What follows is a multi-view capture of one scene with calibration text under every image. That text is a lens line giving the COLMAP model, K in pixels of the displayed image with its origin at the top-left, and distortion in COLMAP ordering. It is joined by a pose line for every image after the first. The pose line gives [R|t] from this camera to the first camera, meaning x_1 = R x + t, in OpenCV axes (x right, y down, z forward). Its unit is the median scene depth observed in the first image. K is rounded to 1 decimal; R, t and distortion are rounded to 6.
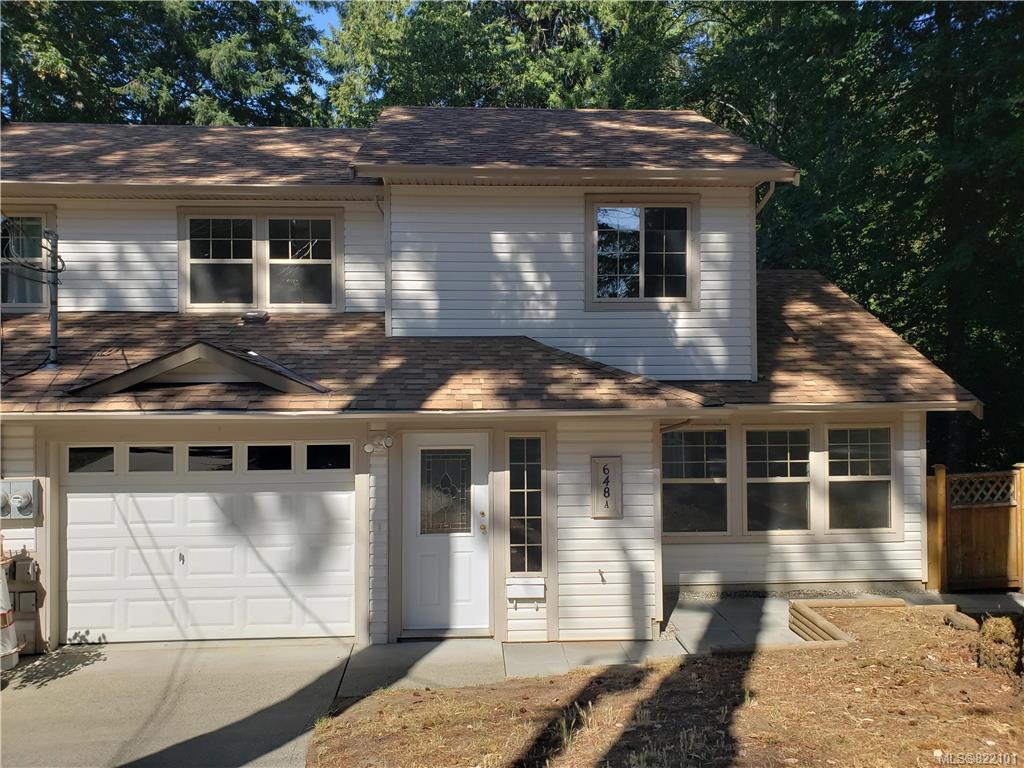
lens RADIAL K [[799.2, 0, 502.1], [0, 799.2, 384.0], [0, 0, 1]] dist [0.035088, 0.003683]
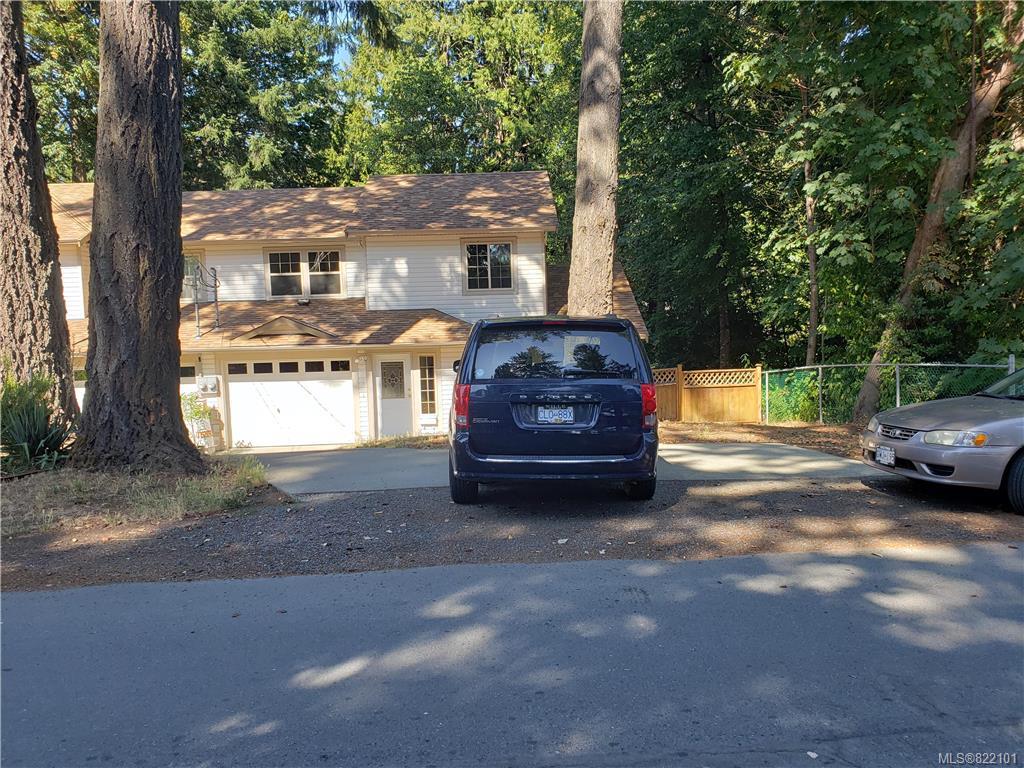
lens RADIAL K [[799.2, 0, 517.1], [0, 799.2, 392.5], [0, 0, 1]] dist [0.035088, 0.003683]
pose [[0.999145, -0.026500, -0.031723, 0.345590], [0.028773, 0.996882, 0.073477, 0.014725], [0.029677, -0.074327, 0.996792, -1.215726]]
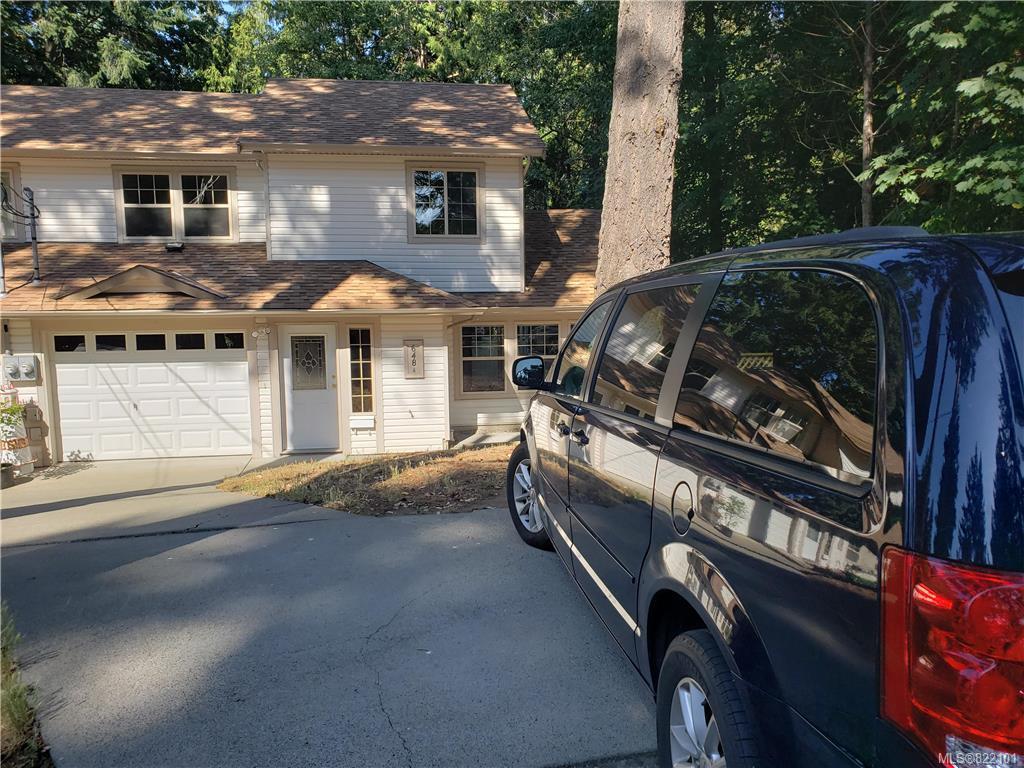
lens RADIAL K [[799.2, 0, 502.6], [0, 799.2, 390.3], [0, 0, 1]] dist [0.035088, 0.003683]
pose [[0.995987, -0.016933, 0.087877, 0.163817], [0.006917, 0.993565, 0.113053, 0.014299], [-0.089226, -0.111992, 0.989695, -0.571336]]
